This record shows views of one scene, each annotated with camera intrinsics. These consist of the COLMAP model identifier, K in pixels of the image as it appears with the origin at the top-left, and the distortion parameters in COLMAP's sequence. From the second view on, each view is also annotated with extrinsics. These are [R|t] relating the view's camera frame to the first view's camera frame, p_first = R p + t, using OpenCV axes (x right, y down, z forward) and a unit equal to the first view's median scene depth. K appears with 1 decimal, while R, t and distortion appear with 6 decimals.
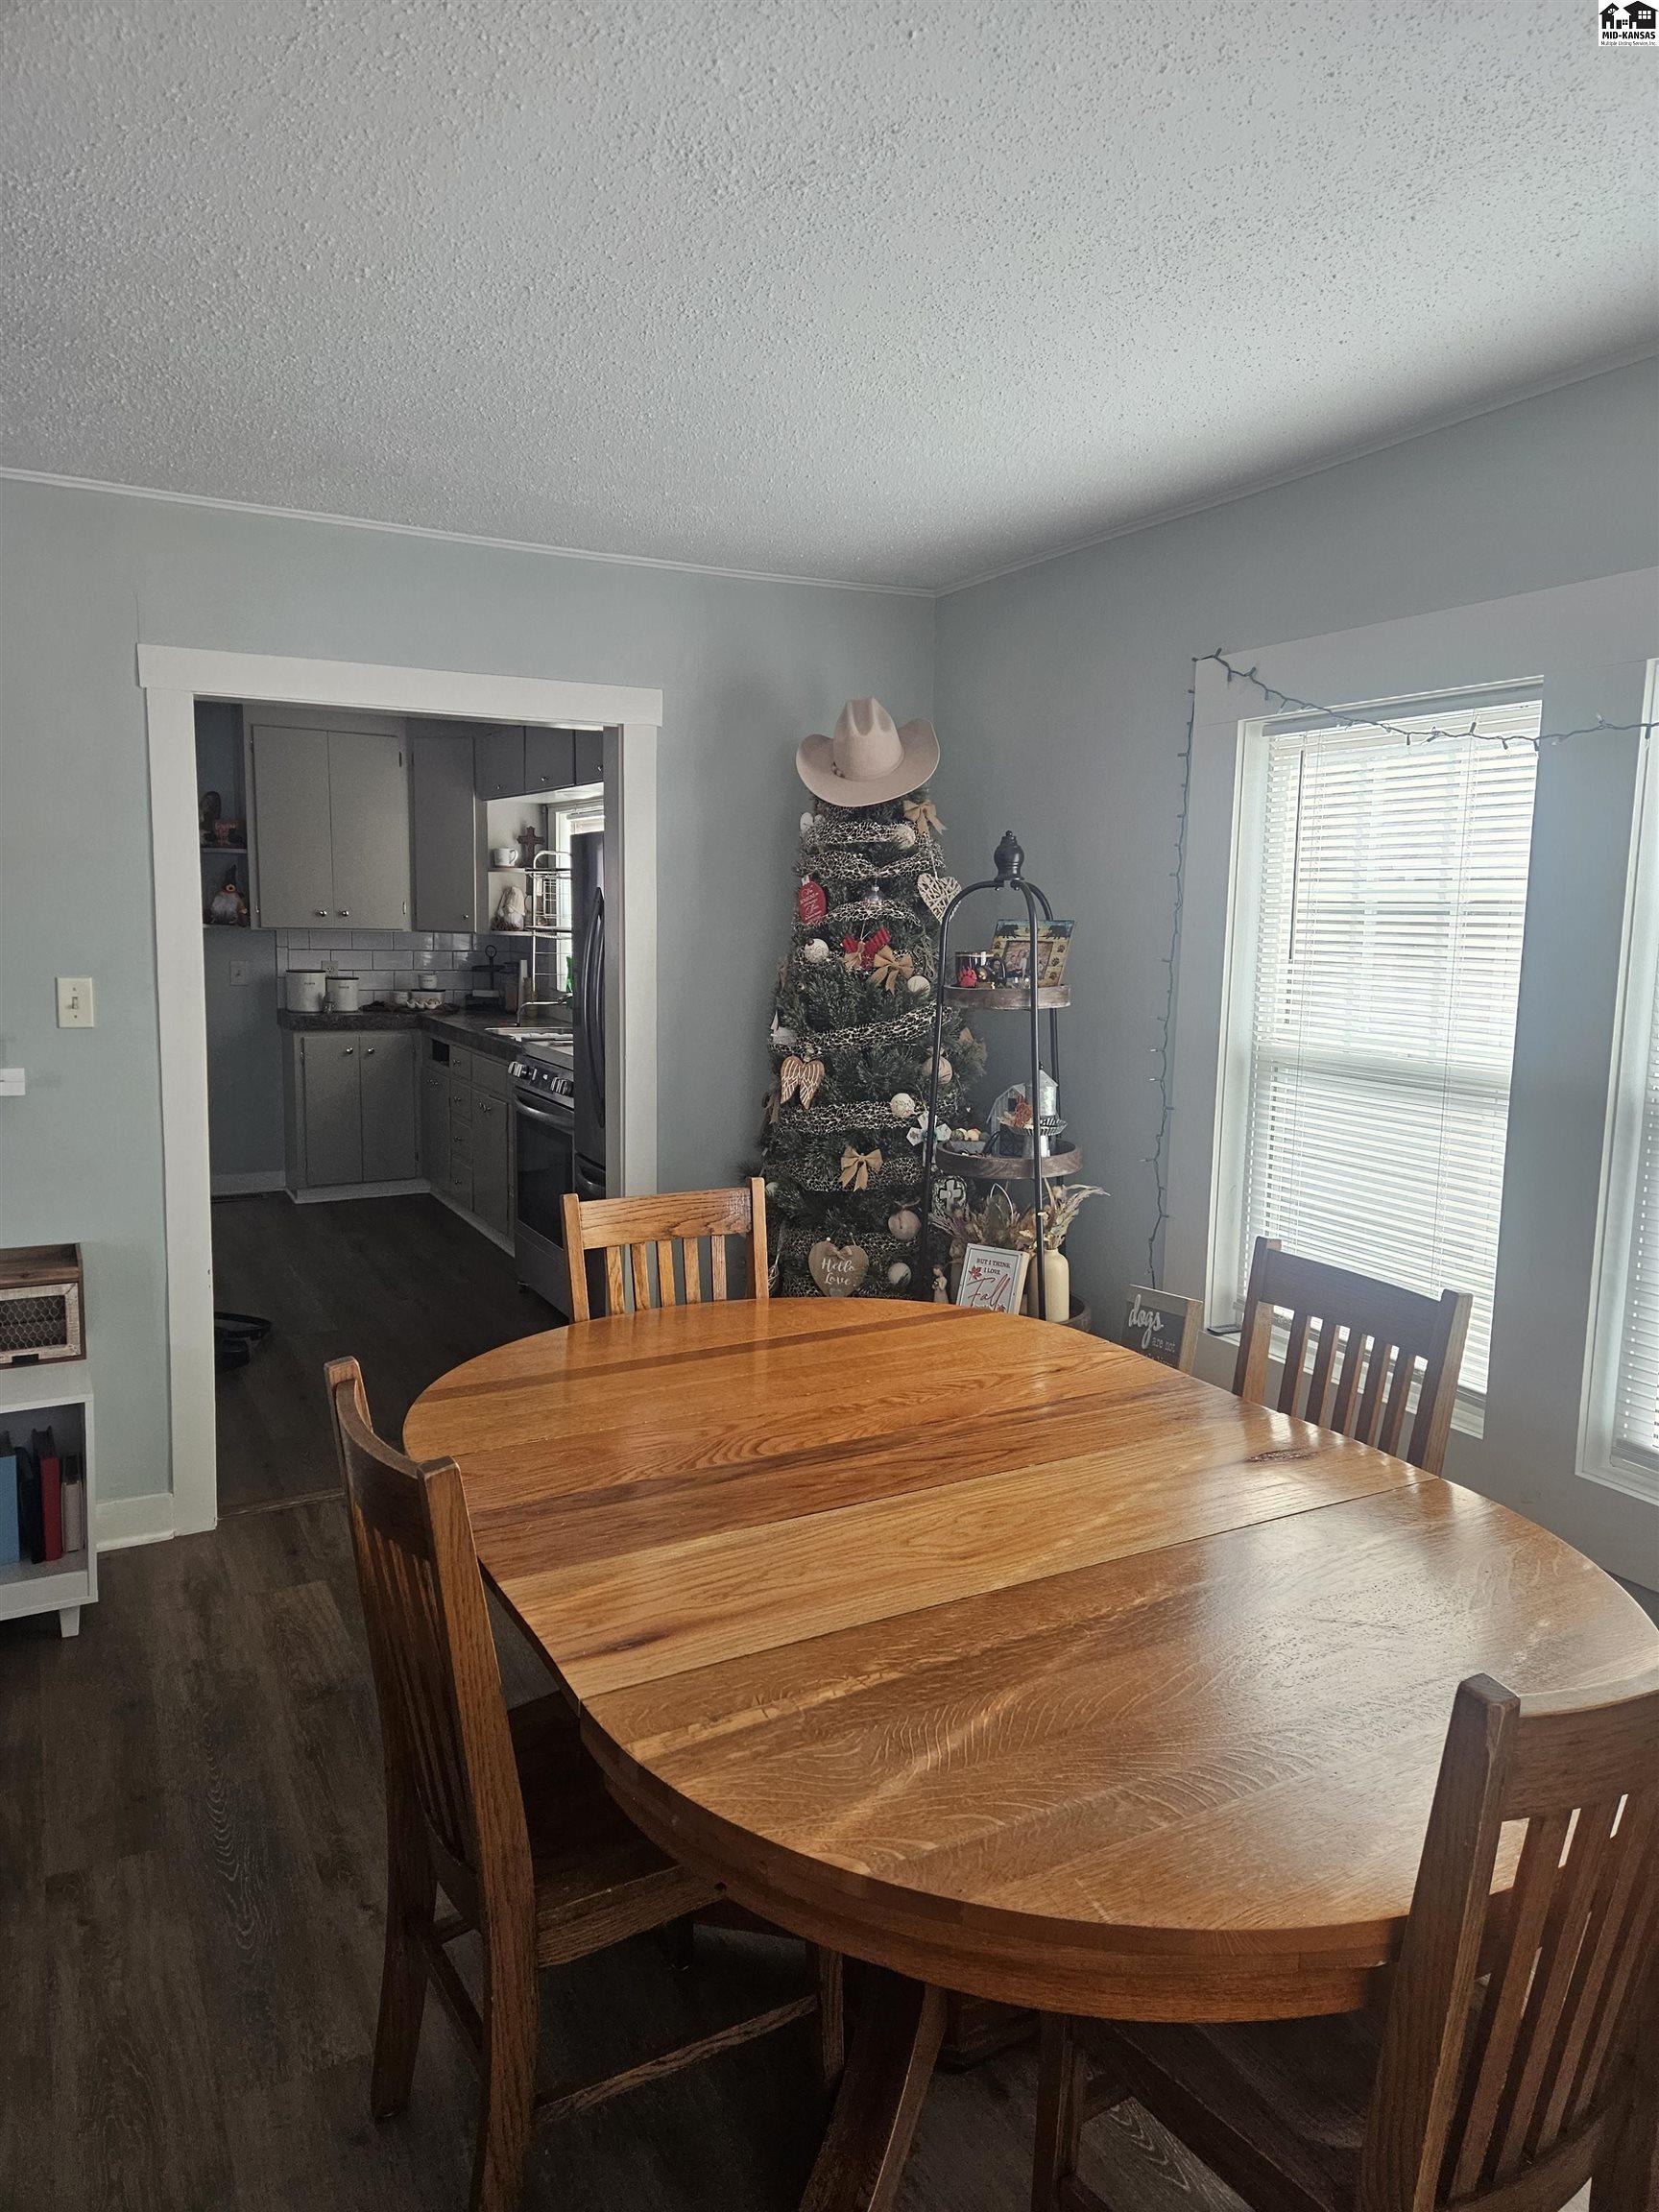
lens RADIAL K [[1486.4, 0, 841.9], [0, 1486.4, 1120.6], [0, 0, 1]] dist [0.046597, 0.000833]
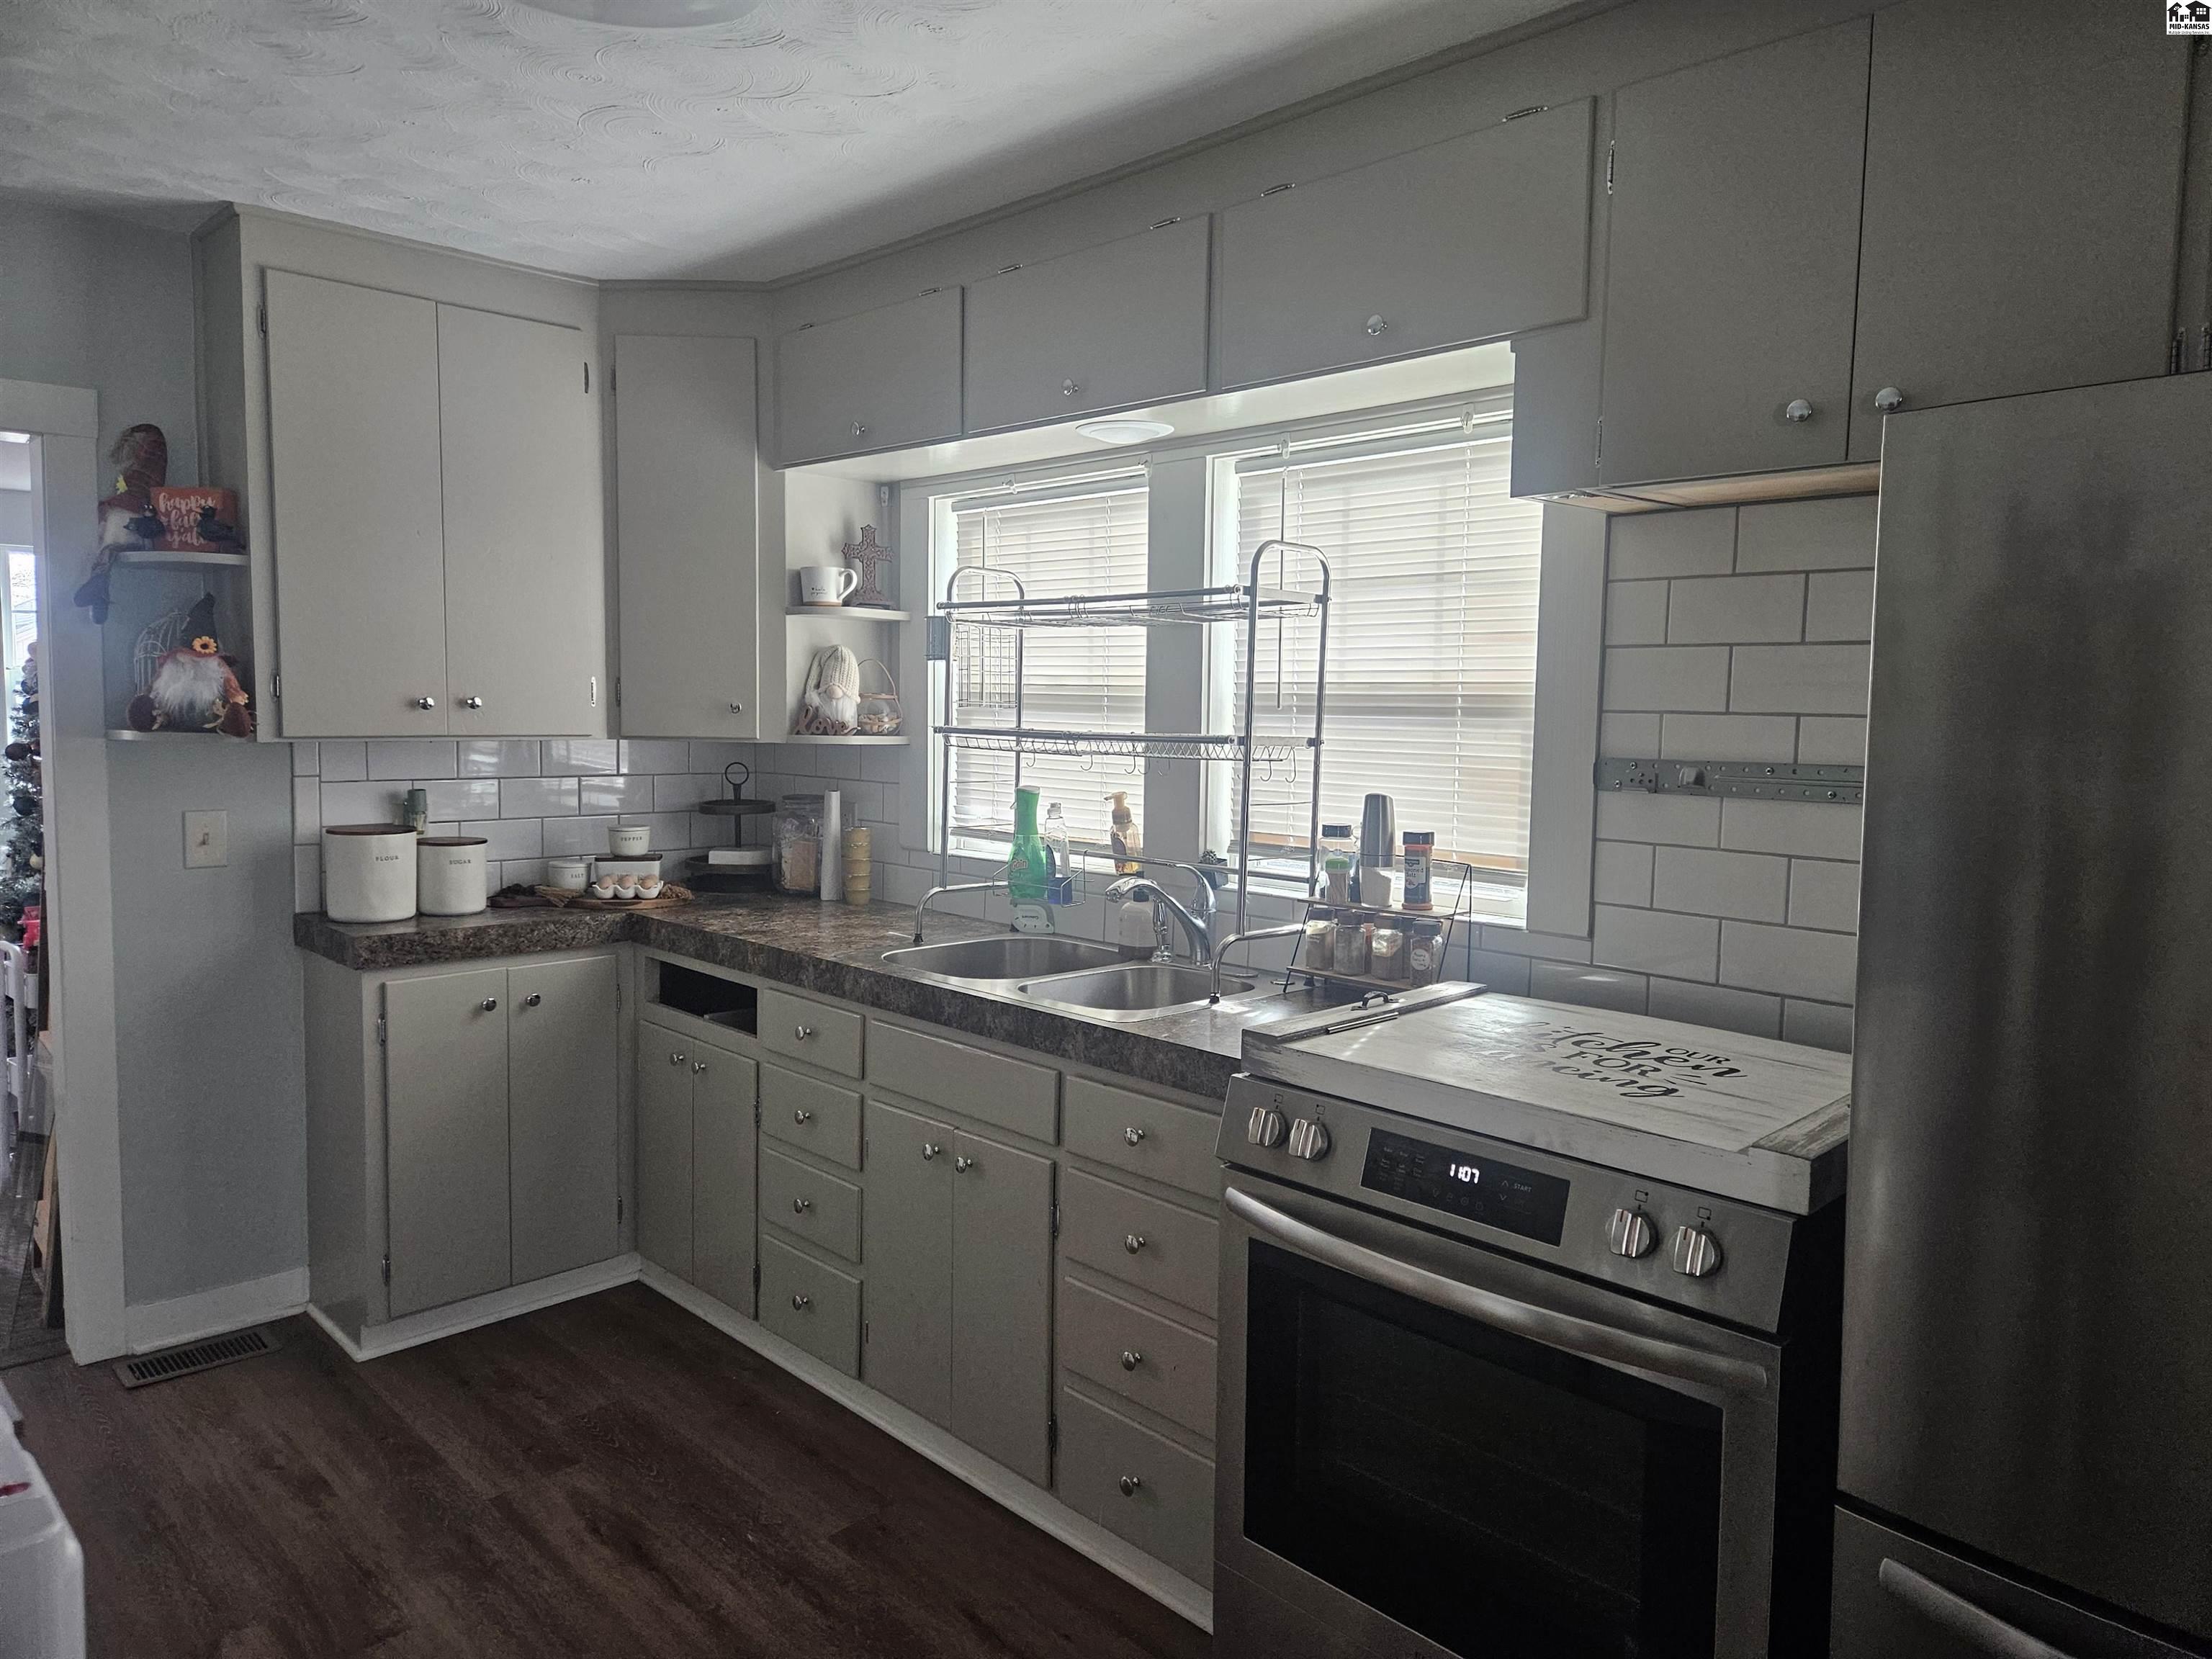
lens RADIAL K [[1459.5, 0, 1049.9], [0, 1459.5, 811.0], [0, 0, 1]] dist [0.048267, -0.005674]
pose [[0.963977, -0.026900, 0.264620, -0.281709], [0.042859, 0.997582, -0.054719, -0.073200], [-0.262509, 0.064089, 0.962799, 0.522458]]
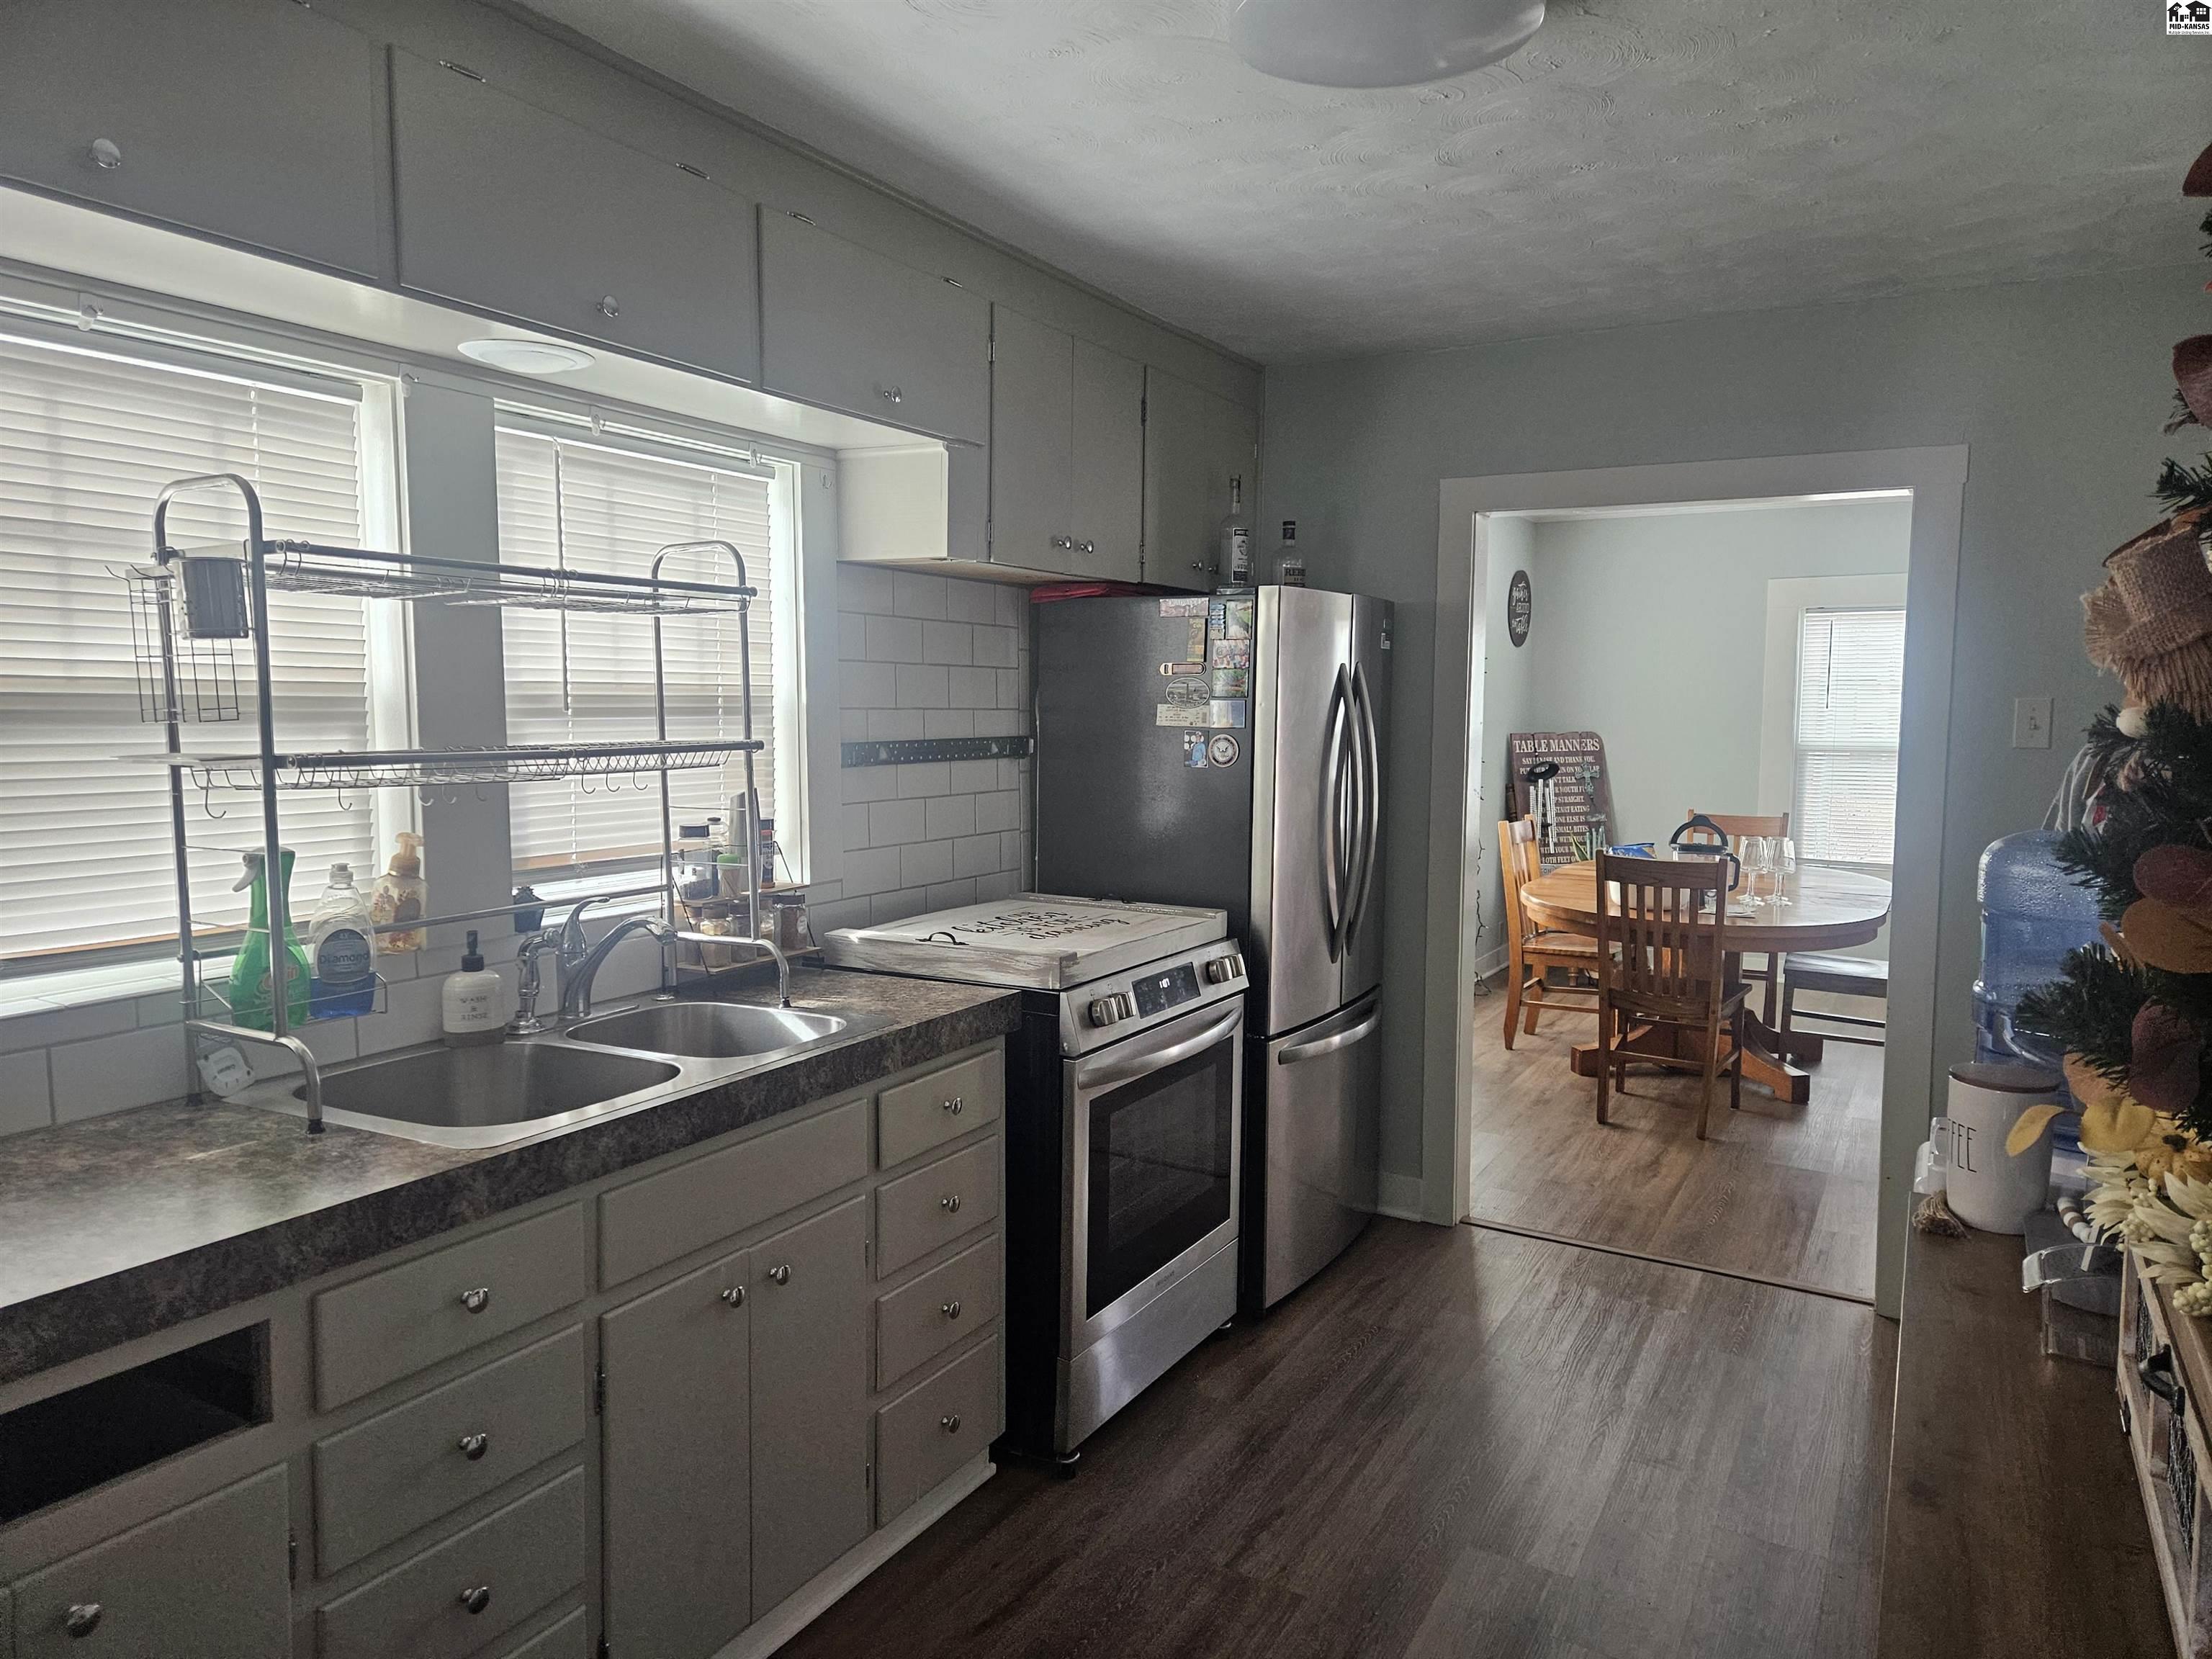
lens RADIAL K [[1459.5, 0, 1094.0], [0, 1459.5, 825.7], [0, 0, 1]] dist [0.048267, -0.005674]
pose [[-0.519575, -0.088722, 0.849806, -0.443565], [0.114078, 0.978486, 0.171904, -0.125812], [-0.846775, 0.186261, -0.498276, 0.870356]]
